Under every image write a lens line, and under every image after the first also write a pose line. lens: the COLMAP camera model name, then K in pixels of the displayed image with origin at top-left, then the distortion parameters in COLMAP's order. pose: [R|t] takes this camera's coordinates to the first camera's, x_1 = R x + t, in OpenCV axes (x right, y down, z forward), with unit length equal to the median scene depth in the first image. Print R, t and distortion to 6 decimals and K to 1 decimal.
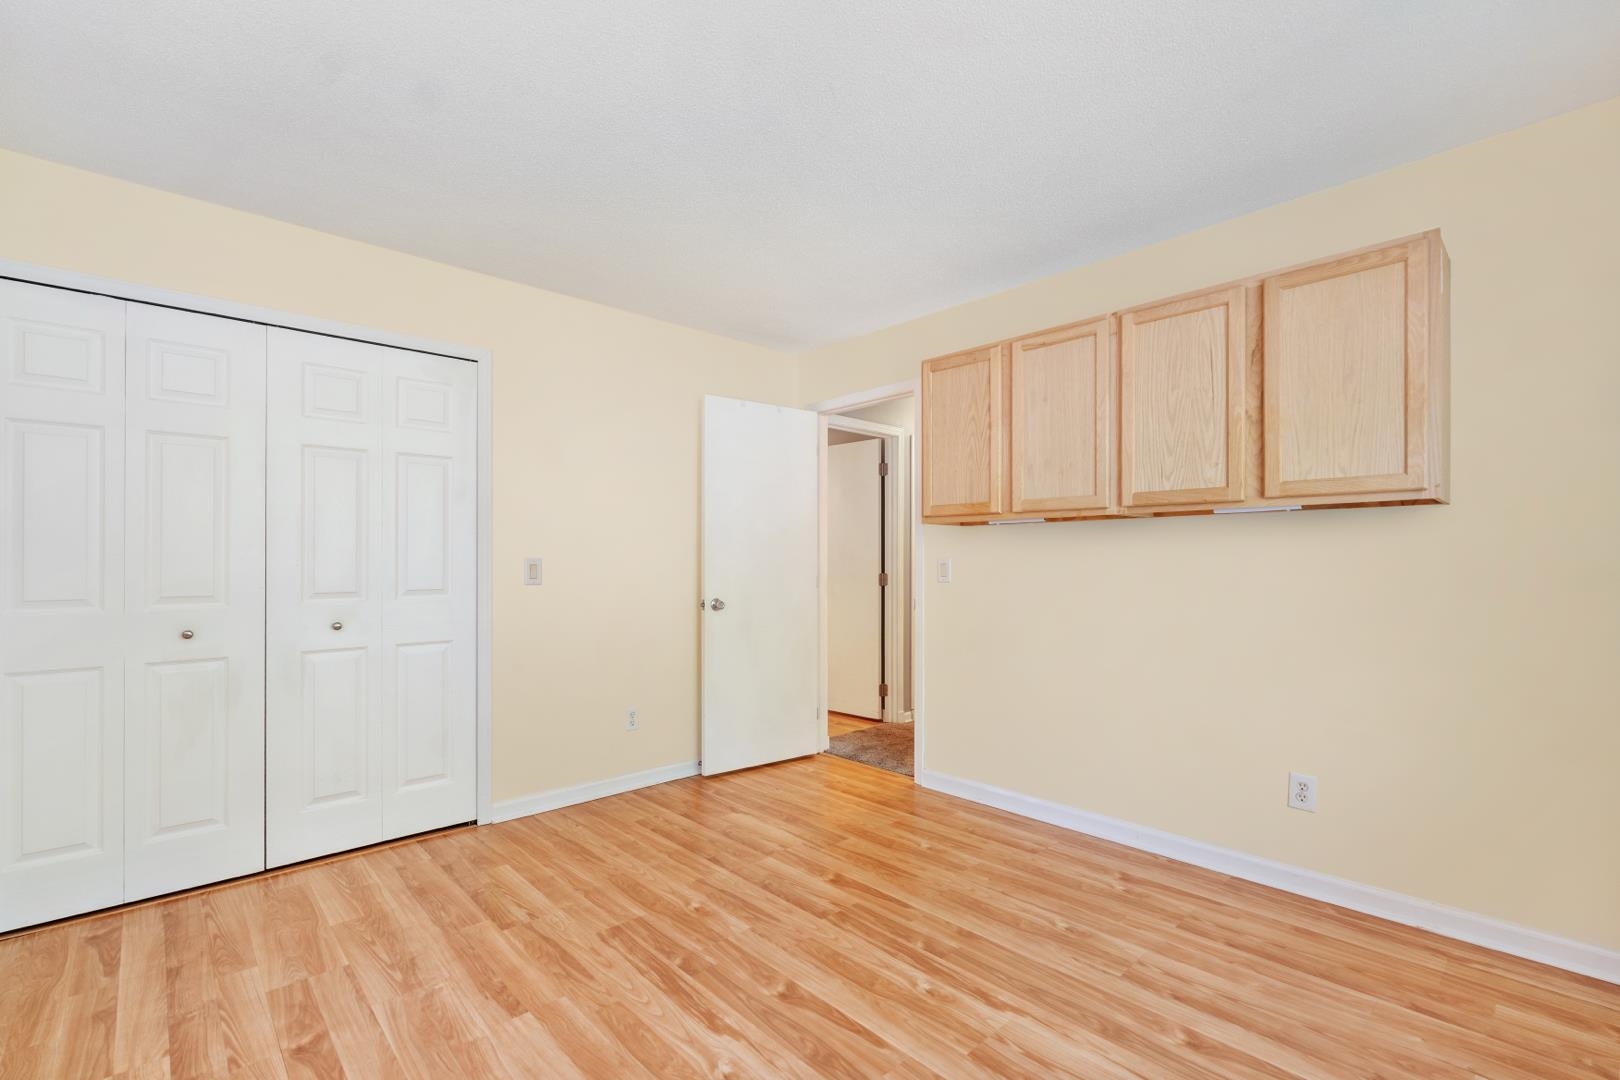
lens RADIAL K [[710.0, 0, 812.7], [0, 710.0, 551.8], [0, 0, 1]] dist [-0.010796, 0.003677]
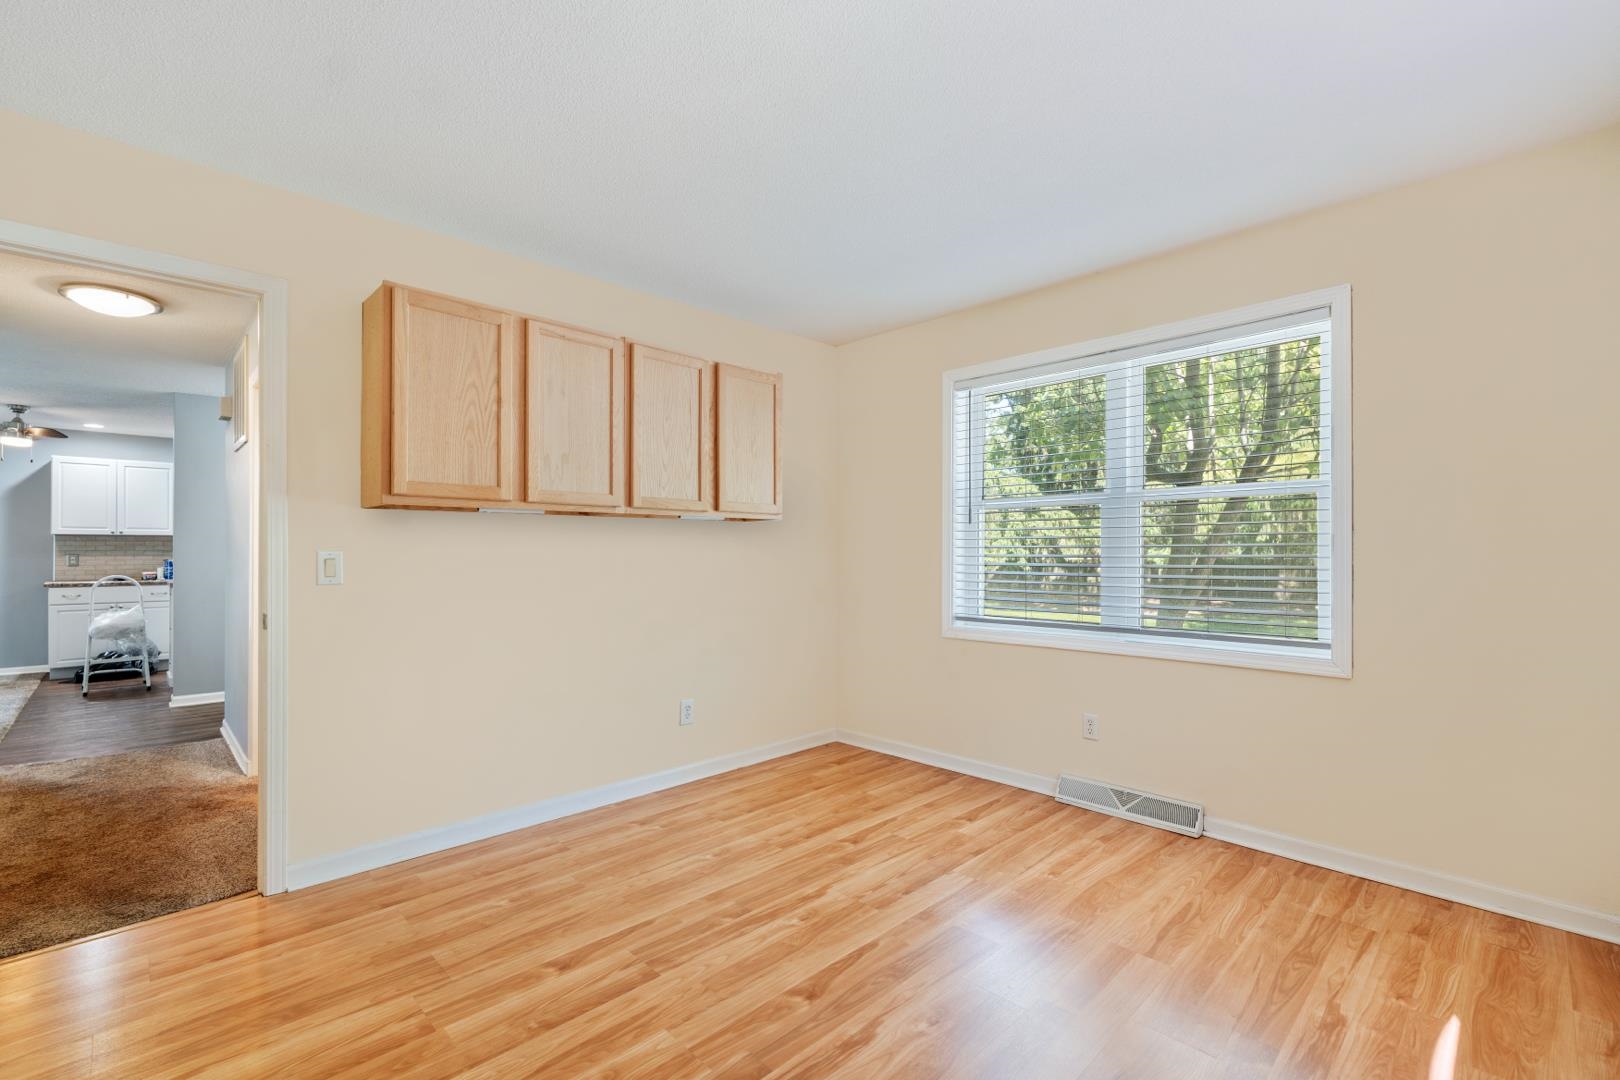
lens RADIAL K [[710.0, 0, 805.4], [0, 710.0, 544.6], [0, 0, 1]] dist [-0.010796, 0.003677]
pose [[-0.016533, 0.013677, 0.999770, -0.893932], [-0.008001, 0.999873, -0.013810, 0.013436], [-0.999831, -0.008227, -0.016421, 0.893792]]
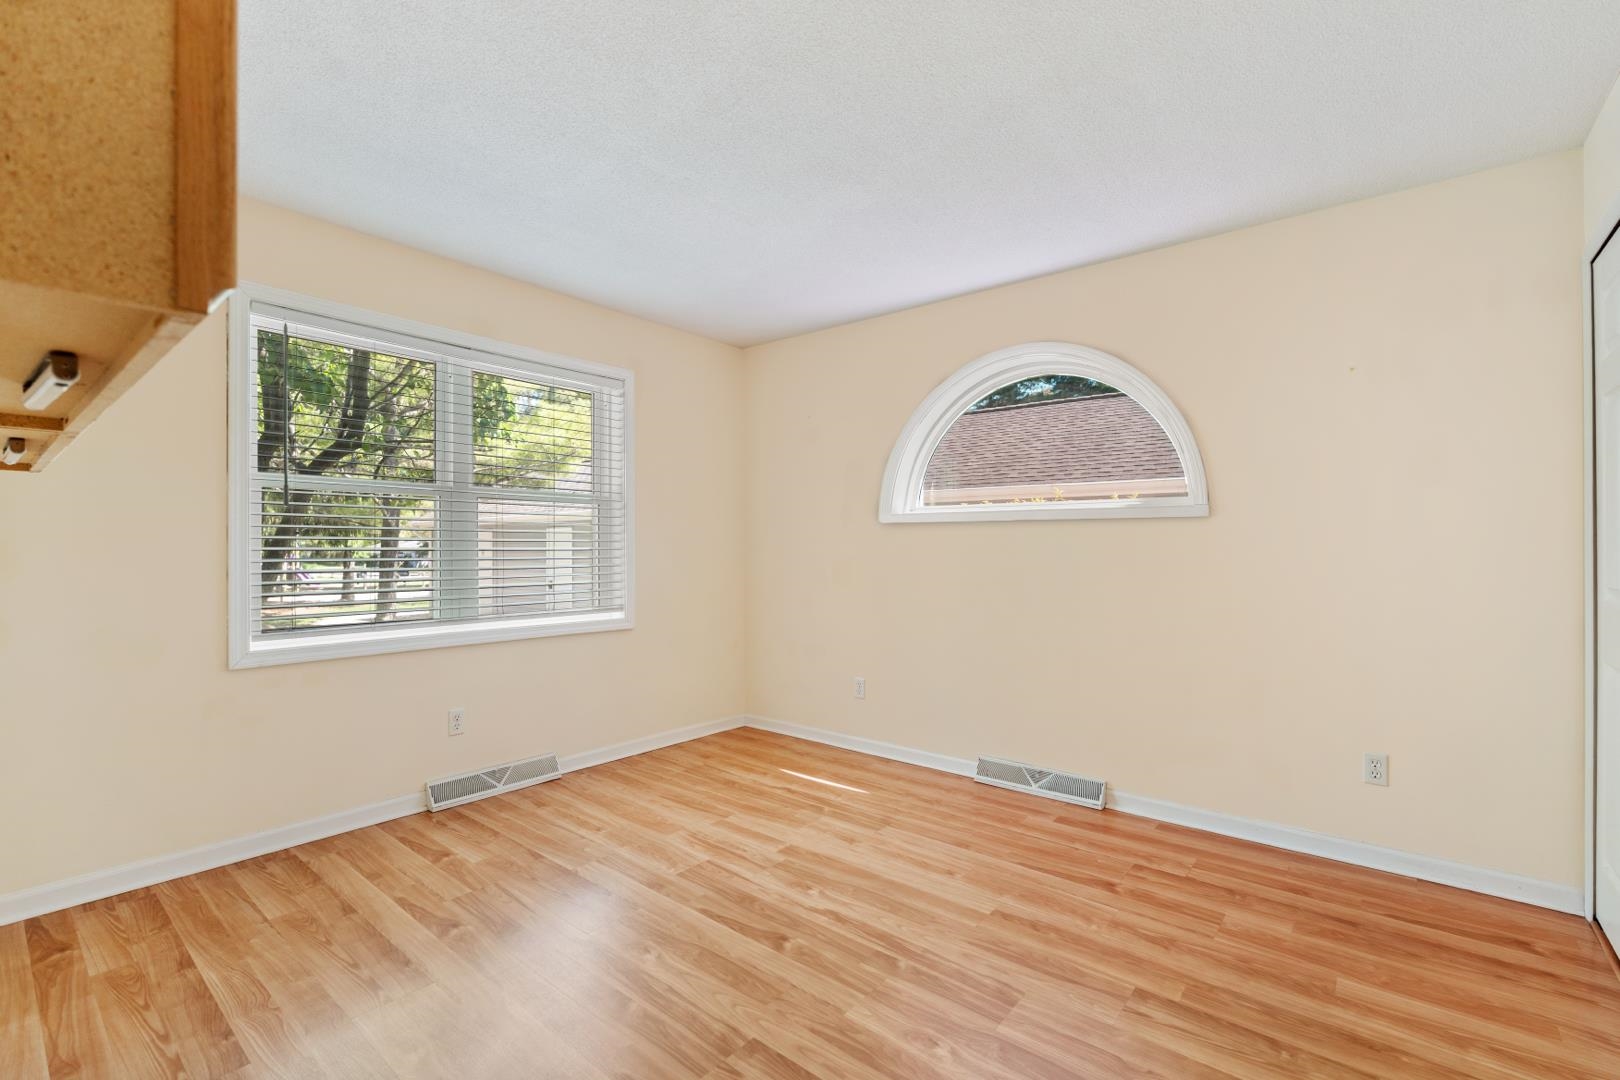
lens RADIAL K [[710.0, 0, 818.9], [0, 710.0, 543.5], [0, 0, 1]] dist [-0.010796, 0.003677]
pose [[-0.990468, -0.000599, -0.137743, 0.049281], [0.001721, 0.999859, -0.016723, 0.025027], [0.137733, -0.016801, -0.990327, 1.836850]]
